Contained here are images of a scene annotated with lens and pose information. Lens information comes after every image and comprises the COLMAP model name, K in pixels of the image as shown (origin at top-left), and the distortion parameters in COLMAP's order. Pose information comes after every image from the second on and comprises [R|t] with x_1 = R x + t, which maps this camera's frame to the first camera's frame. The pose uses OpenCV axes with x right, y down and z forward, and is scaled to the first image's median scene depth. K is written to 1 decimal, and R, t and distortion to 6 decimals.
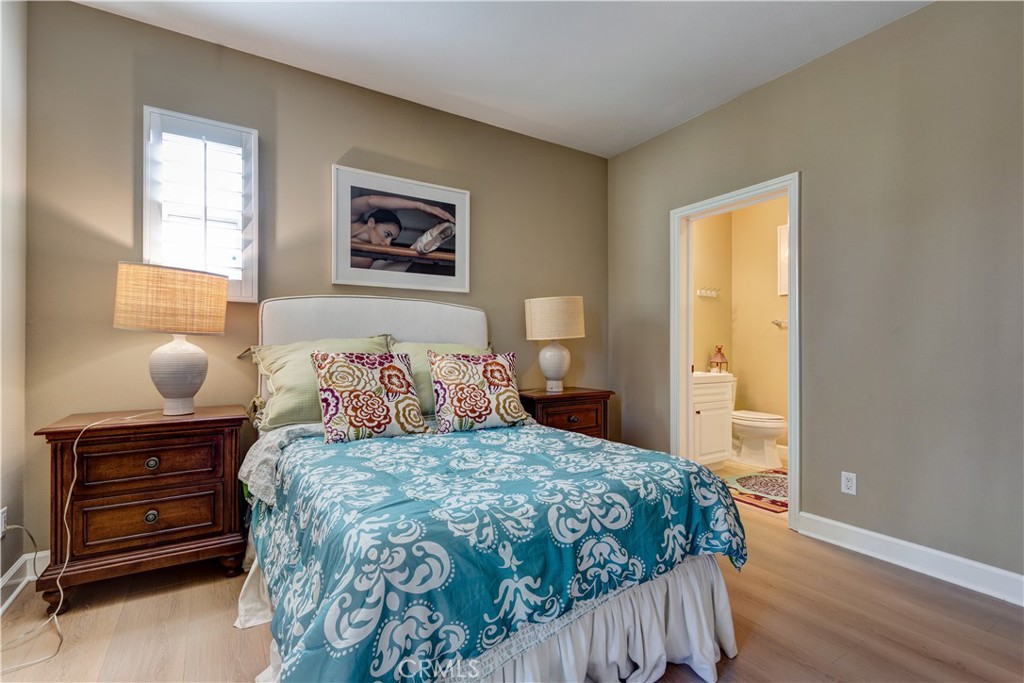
lens RADIAL K [[467.4, 0, 492.6], [0, 467.4, 341.8], [0, 0, 1]] dist [0.004103, -0.000091]
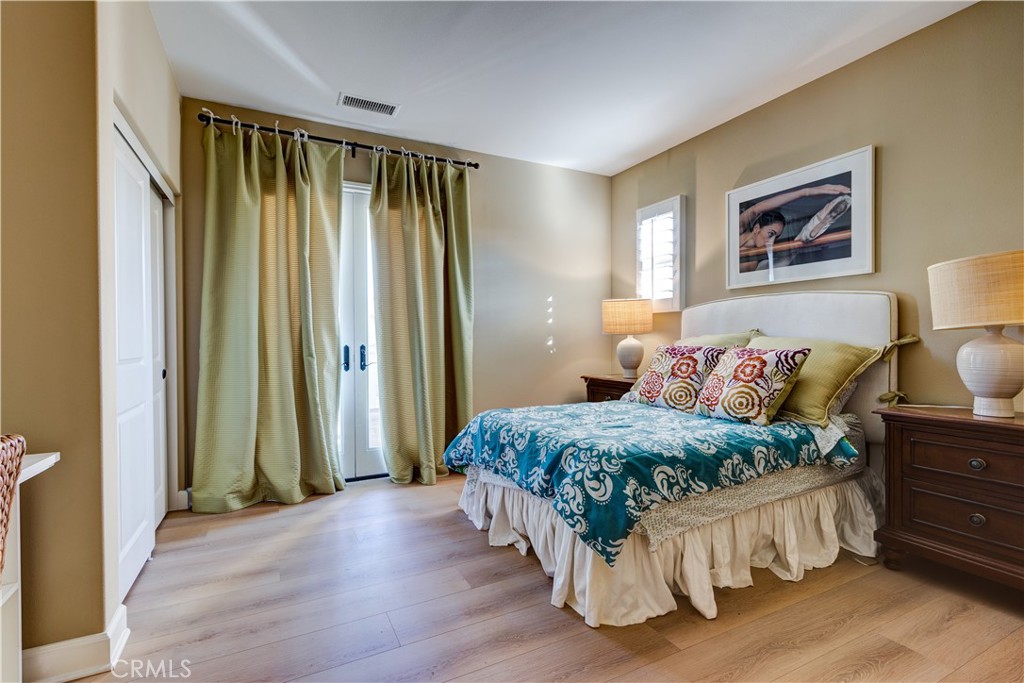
lens RADIAL K [[467.4, 0, 509.8], [0, 467.4, 342.8], [0, 0, 1]] dist [0.004103, -0.000091]
pose [[-0.071025, 0.006137, -0.997456, 0.906518], [0.014671, 0.999879, 0.005107, 0.000969], [0.997367, -0.014271, -0.071107, 0.505783]]
